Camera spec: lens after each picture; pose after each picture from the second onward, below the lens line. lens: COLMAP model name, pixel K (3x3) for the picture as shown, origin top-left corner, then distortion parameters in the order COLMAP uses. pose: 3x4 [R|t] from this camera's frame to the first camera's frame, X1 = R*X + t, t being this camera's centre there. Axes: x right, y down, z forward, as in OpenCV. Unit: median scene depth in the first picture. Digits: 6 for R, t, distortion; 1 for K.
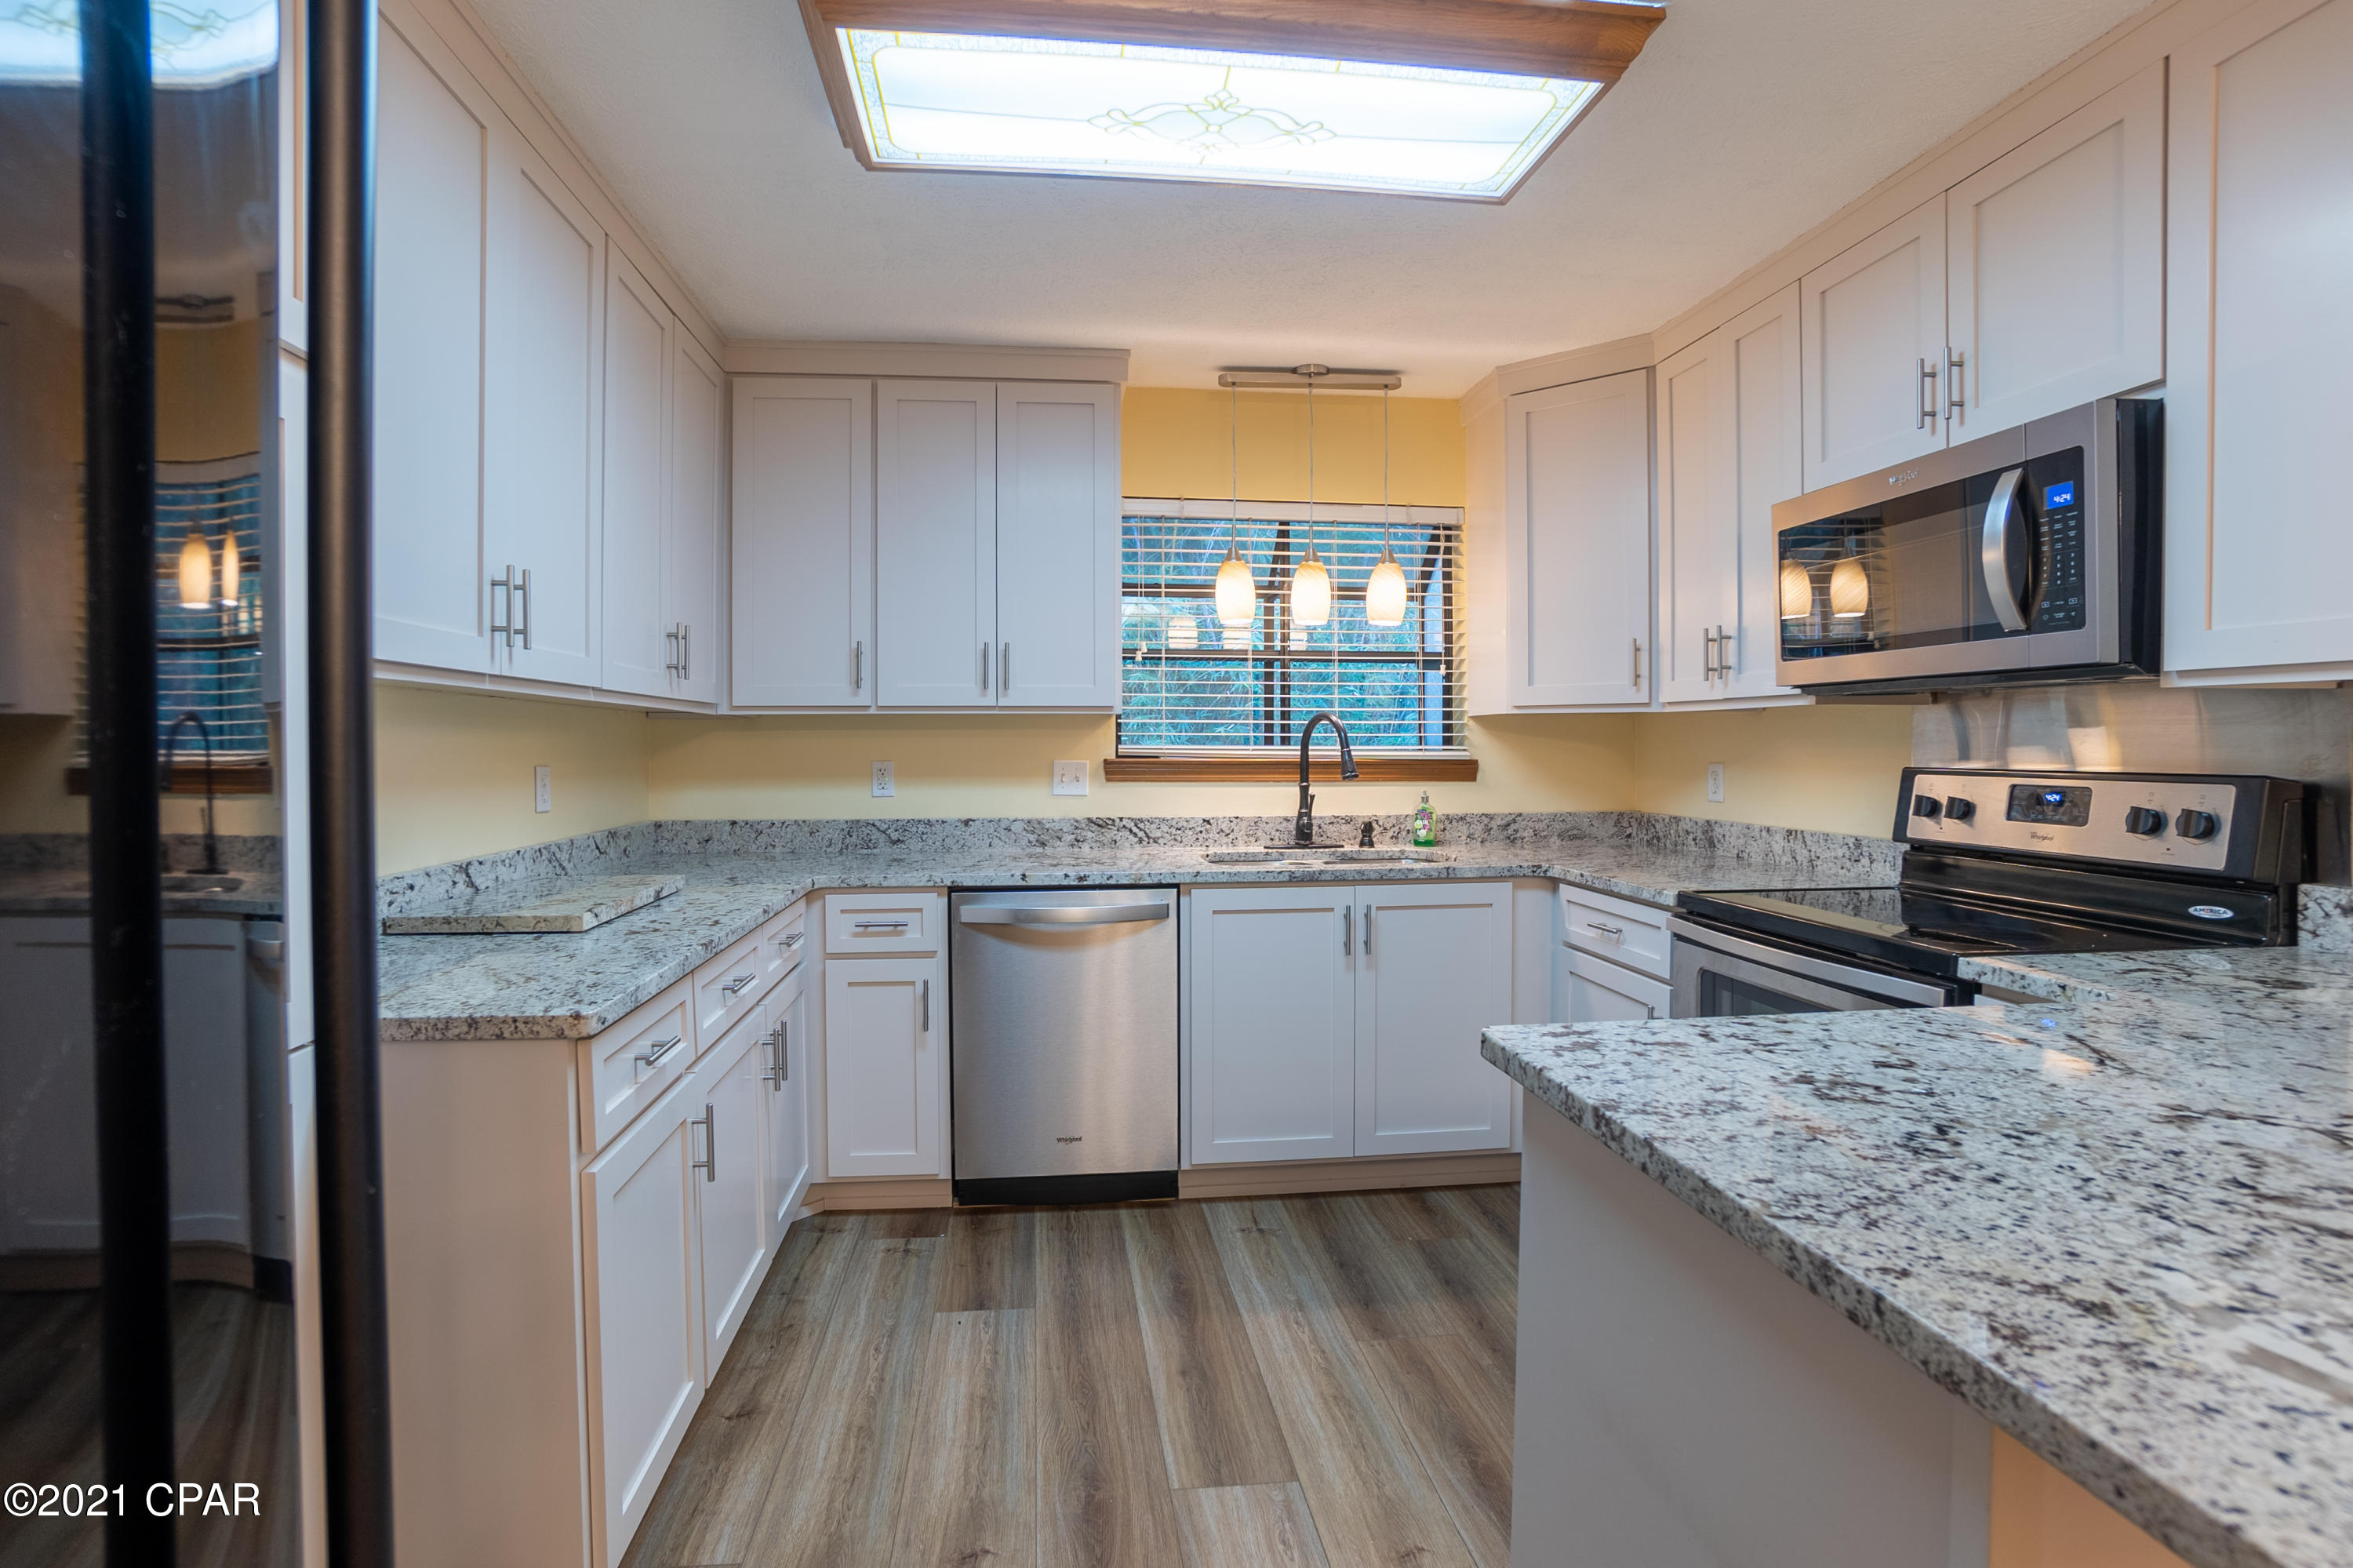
lens RADIAL K [[1068.0, 0, 1163.8], [0, 1068.0, 762.8], [0, 0, 1]] dist [-0.067103, 0.023310]
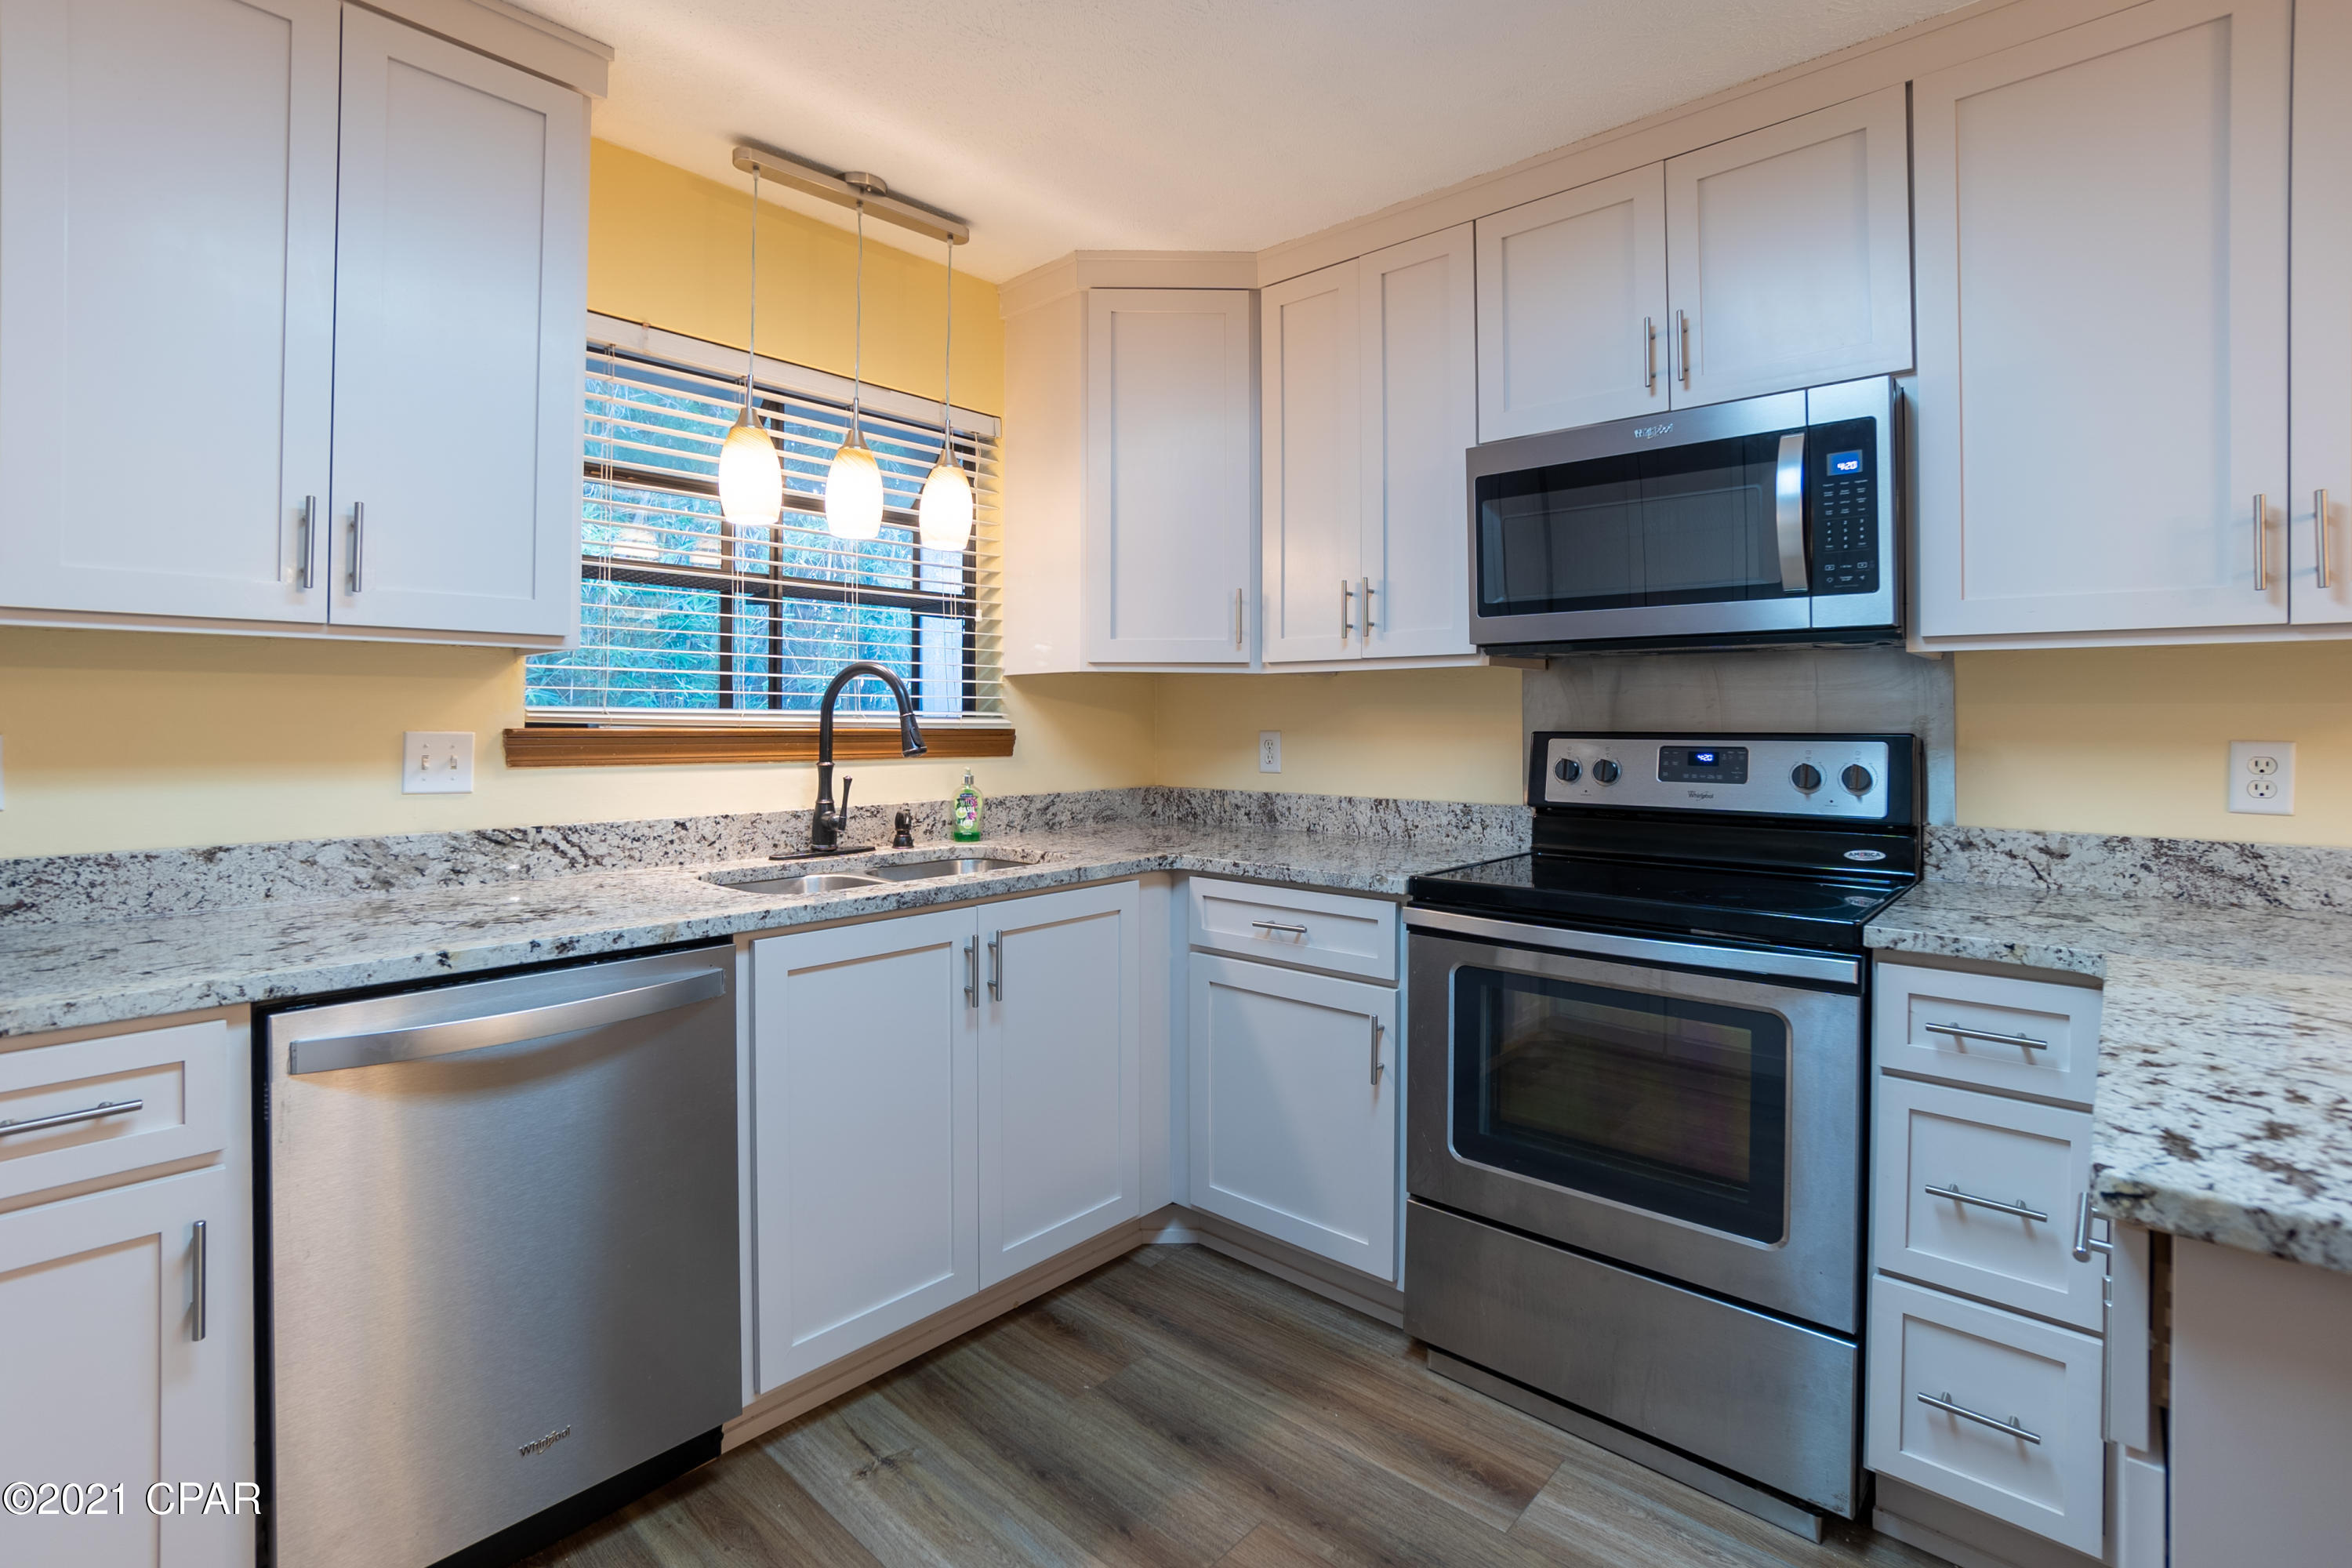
lens RADIAL K [[1070.2, 0, 1140.8], [0, 1070.2, 695.4], [0, 0, 1]] dist [-0.030449, 0.000596]
pose [[0.754088, 0.018317, 0.656518, -0.209628], [0.009452, 0.999205, -0.038735, 0.004776], [-0.656705, 0.035414, 0.753315, 0.396900]]
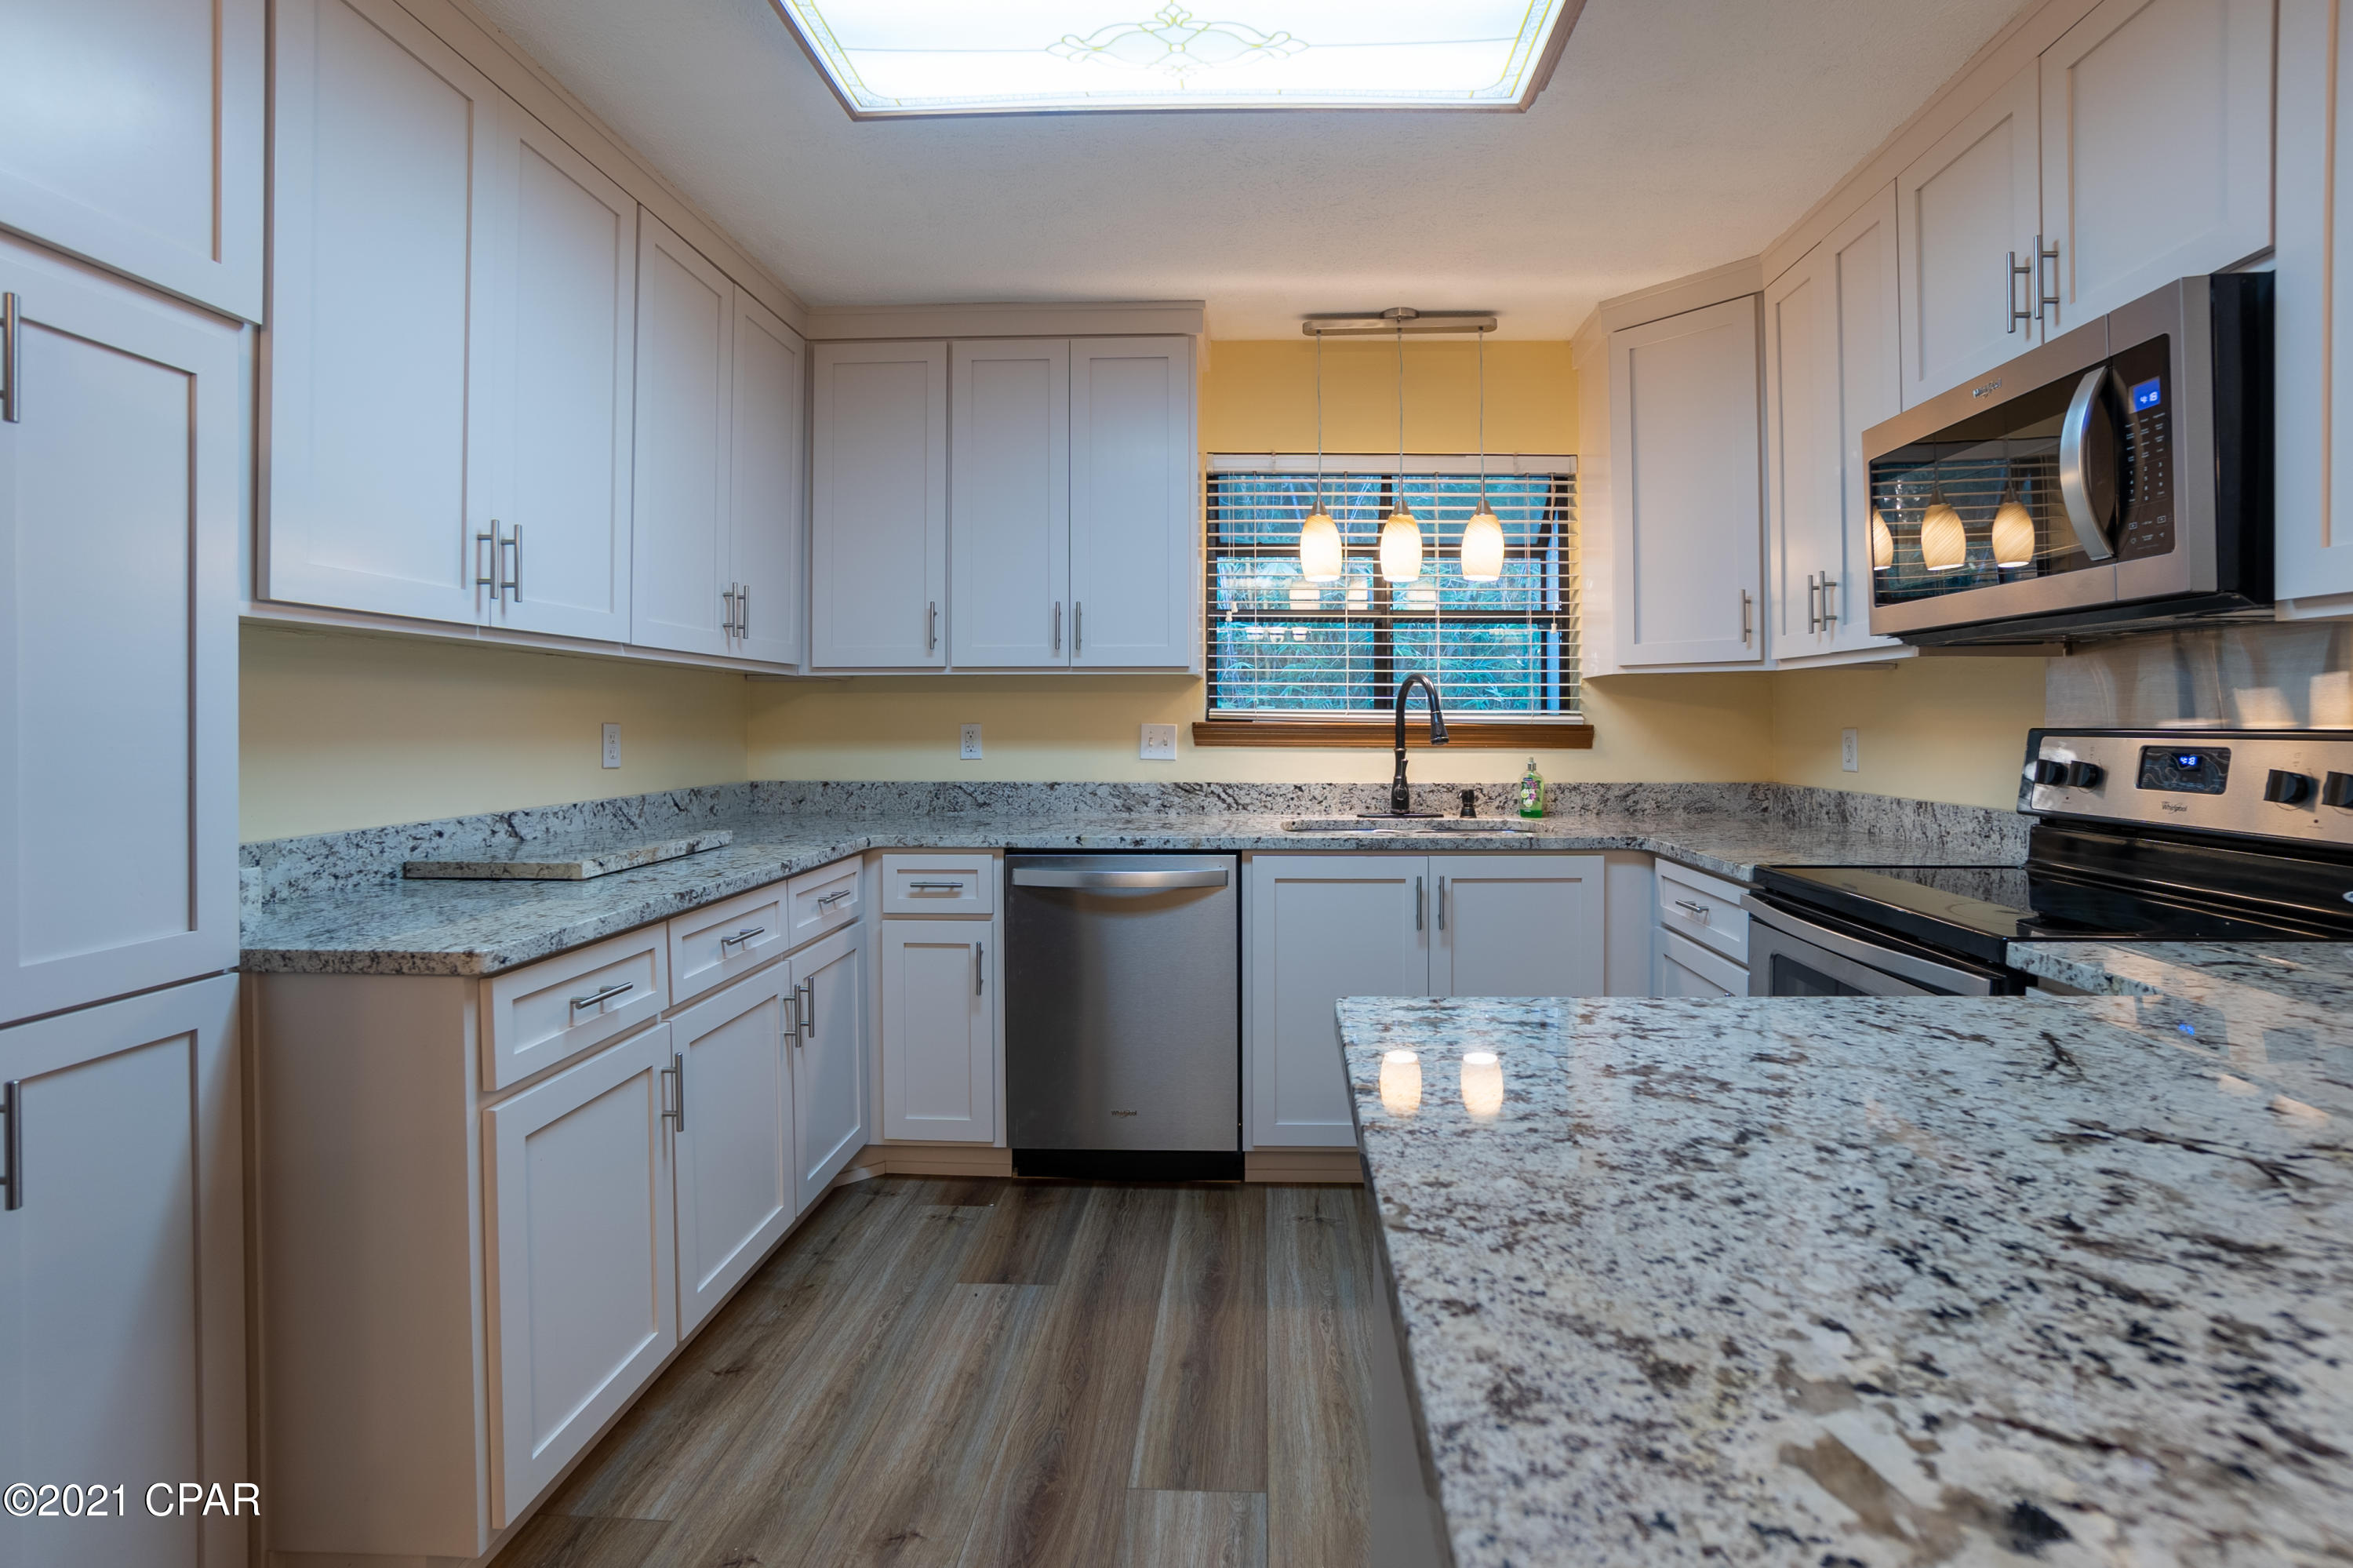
lens RADIAL K [[1078.5, 0, 1262.9], [0, 1078.5, 723.2], [0, 0, 1]] dist [-0.064584, 0.026853]
pose [[0.992446, 0.003014, -0.122646, 0.153376], [-0.005088, 0.999849, -0.016602, 0.015290], [0.122577, 0.017100, 0.992312, 0.040575]]
